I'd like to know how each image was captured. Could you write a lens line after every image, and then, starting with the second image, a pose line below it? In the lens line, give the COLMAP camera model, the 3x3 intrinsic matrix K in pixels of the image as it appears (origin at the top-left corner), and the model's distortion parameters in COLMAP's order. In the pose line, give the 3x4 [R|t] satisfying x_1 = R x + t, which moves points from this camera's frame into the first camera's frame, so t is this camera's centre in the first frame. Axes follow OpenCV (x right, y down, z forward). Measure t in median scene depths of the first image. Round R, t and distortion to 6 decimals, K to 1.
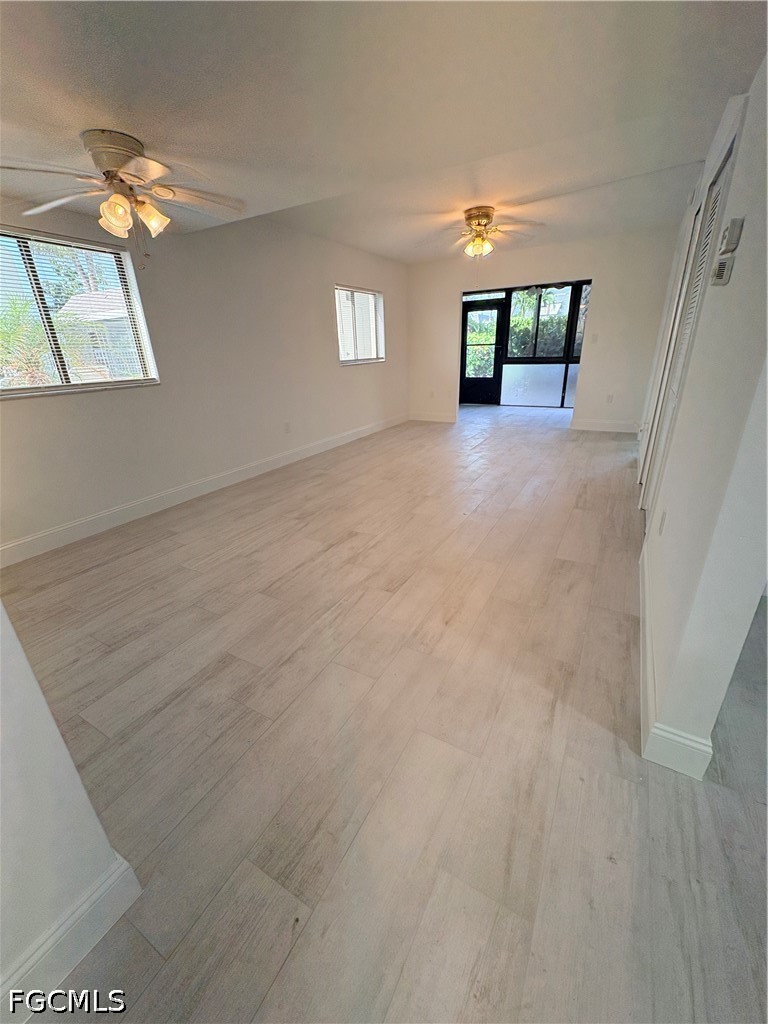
lens RADIAL K [[407.1, 0, 385.6], [0, 407.1, 511.4], [0, 0, 1]] dist [0.000008, -0.000370]
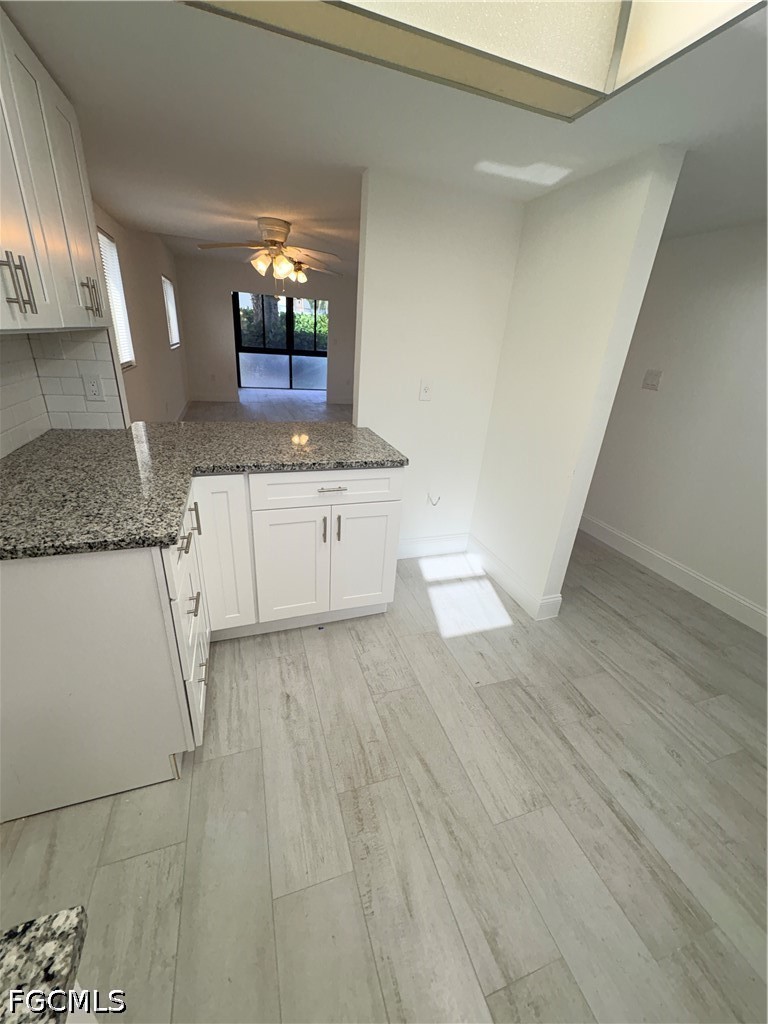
lens RADIAL K [[407.1, 0, 381.9], [0, 407.1, 512.3], [0, 0, 1]] dist [0.000008, -0.000370]
pose [[0.661439, -0.221131, 0.716659, -0.785474], [0.192112, 0.973621, 0.123110, 0.048486], [-0.724977, 0.056249, 0.686472, -0.163896]]
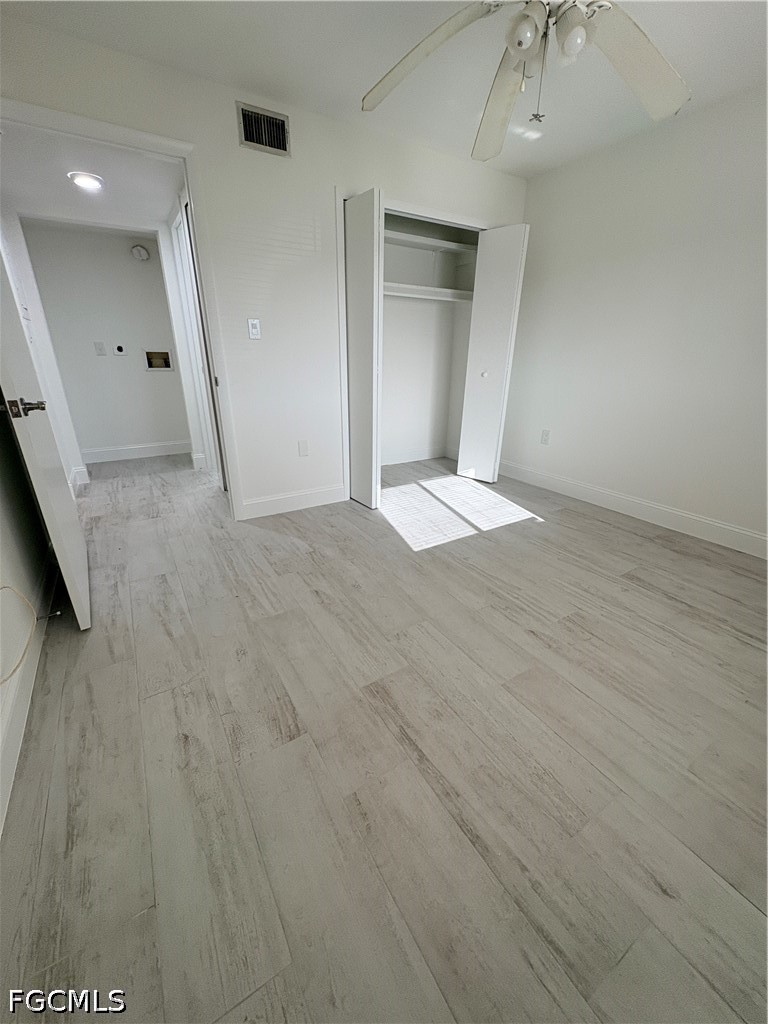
lens RADIAL K [[407.1, 0, 384.6], [0, 407.1, 507.9], [0, 0, 1]] dist [0.000008, -0.000370]
pose [[-0.475412, 0.352437, -0.806084, -0.288887], [-0.327839, 0.779286, 0.534073, 0.064075], [0.816398, 0.518171, -0.254939, -0.098579]]
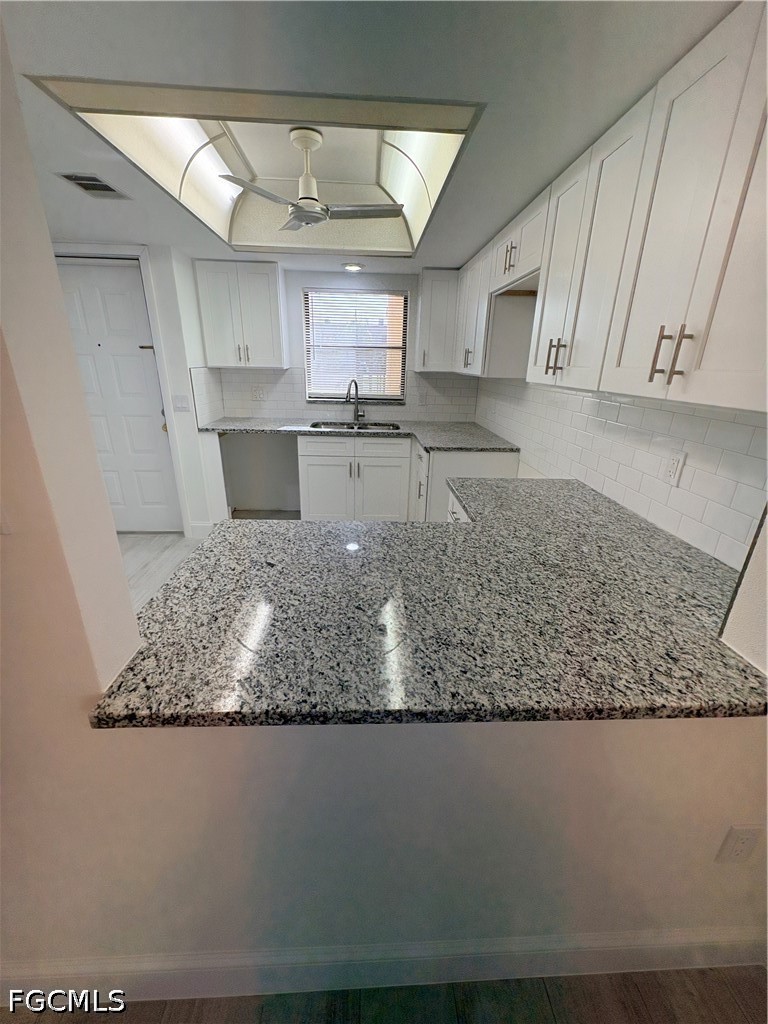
lens RADIAL K [[407.1, 0, 383.3], [0, 407.1, 513.0], [0, 0, 1]] dist [0.000008, -0.000370]
pose [[-0.848571, 0.198987, -0.490236, -0.390825], [-0.192549, 0.746893, 0.636455, -0.188828], [0.492800, 0.634472, -0.595477, 0.370329]]
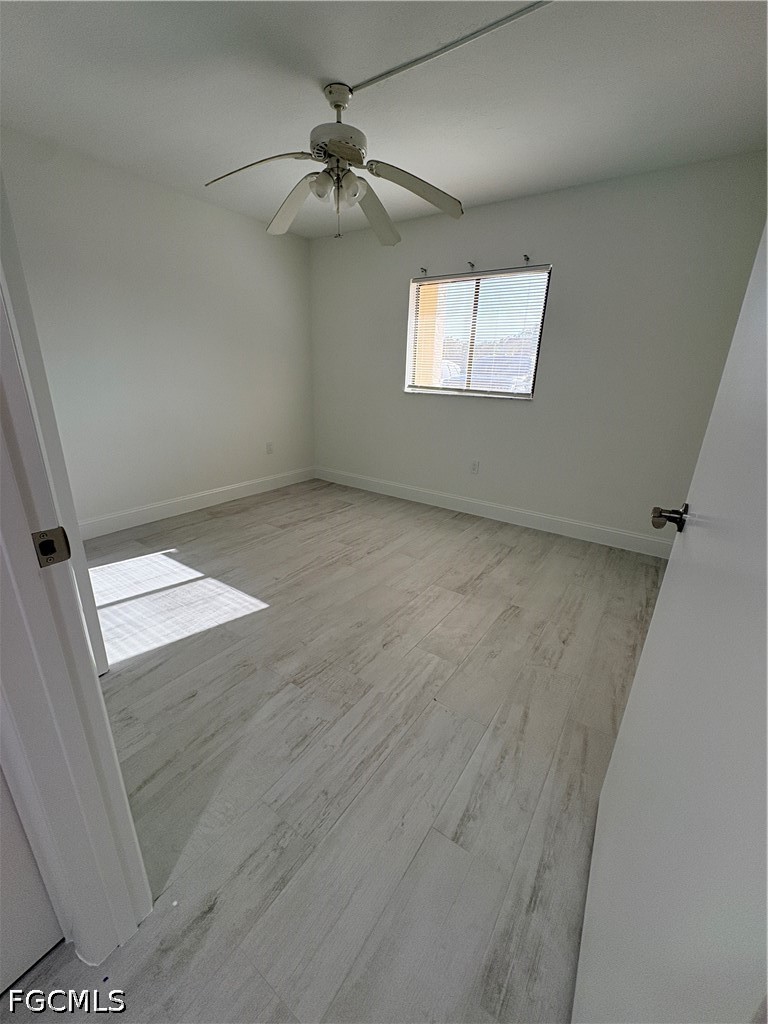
lens RADIAL K [[407.1, 0, 383.4], [0, 407.1, 514.4], [0, 0, 1]] dist [0.000008, -0.000370]
pose [[0.992686, 0.099814, -0.067915, -0.599226], [-0.103226, 0.993464, -0.048730, 0.311746], [0.062607, 0.055384, 0.996500, -0.711331]]
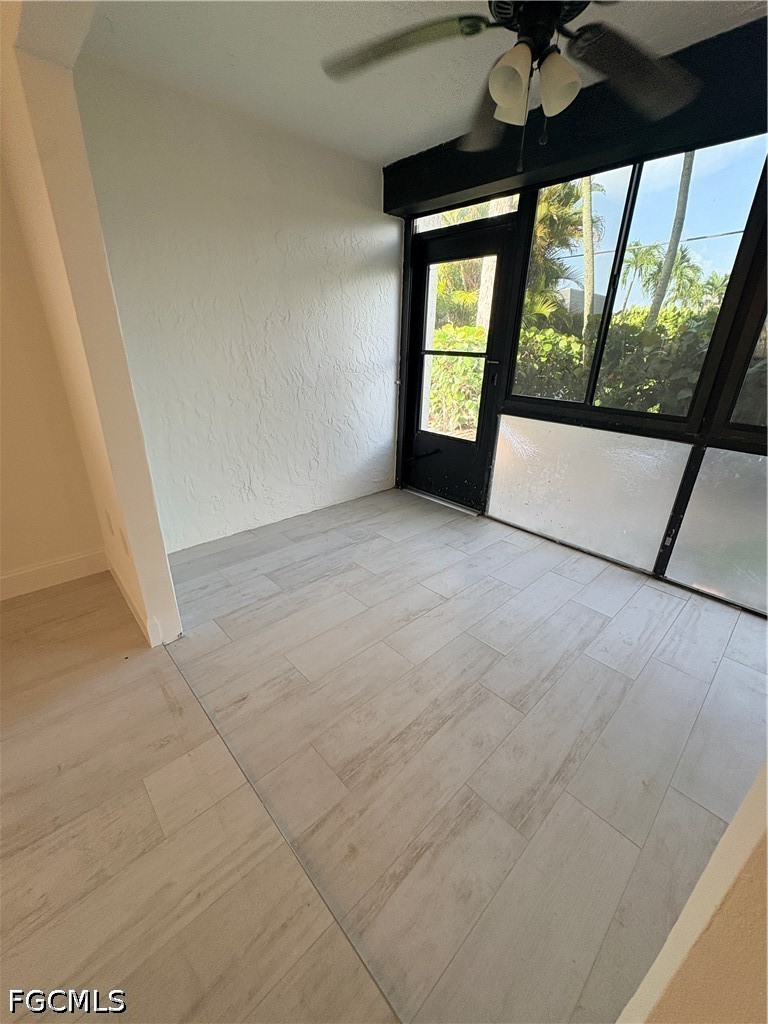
lens RADIAL K [[407.1, 0, 376.9], [0, 407.1, 512.4], [0, 0, 1]] dist [0.000008, -0.000370]
pose [[0.947429, 0.172509, -0.269478, 0.609772], [-0.168307, 0.984971, 0.038806, -0.555378], [0.272122, 0.008589, 0.962224, 1.284077]]
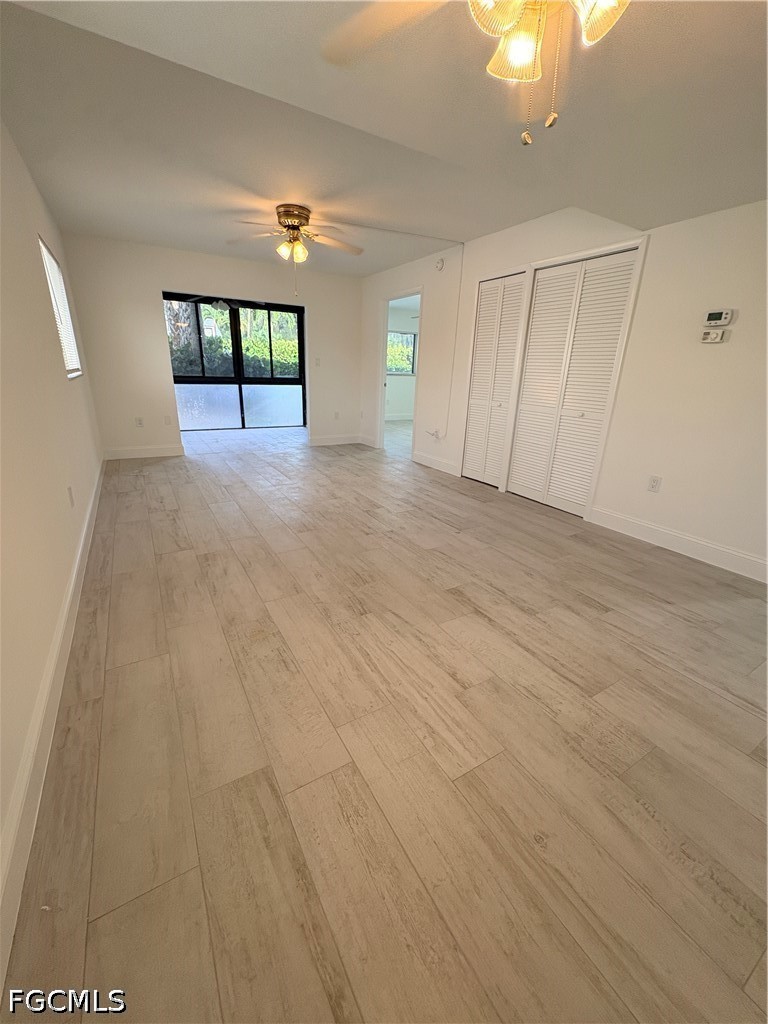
lens RADIAL K [[407.1, 0, 383.2], [0, 407.1, 511.7], [0, 0, 1]] dist [0.000008, -0.000370]
pose [[0.493674, -0.239174, 0.836111, -0.534183], [0.279357, 0.954096, 0.107981, -0.150743], [-0.823557, 0.180266, 0.537827, 0.459672]]
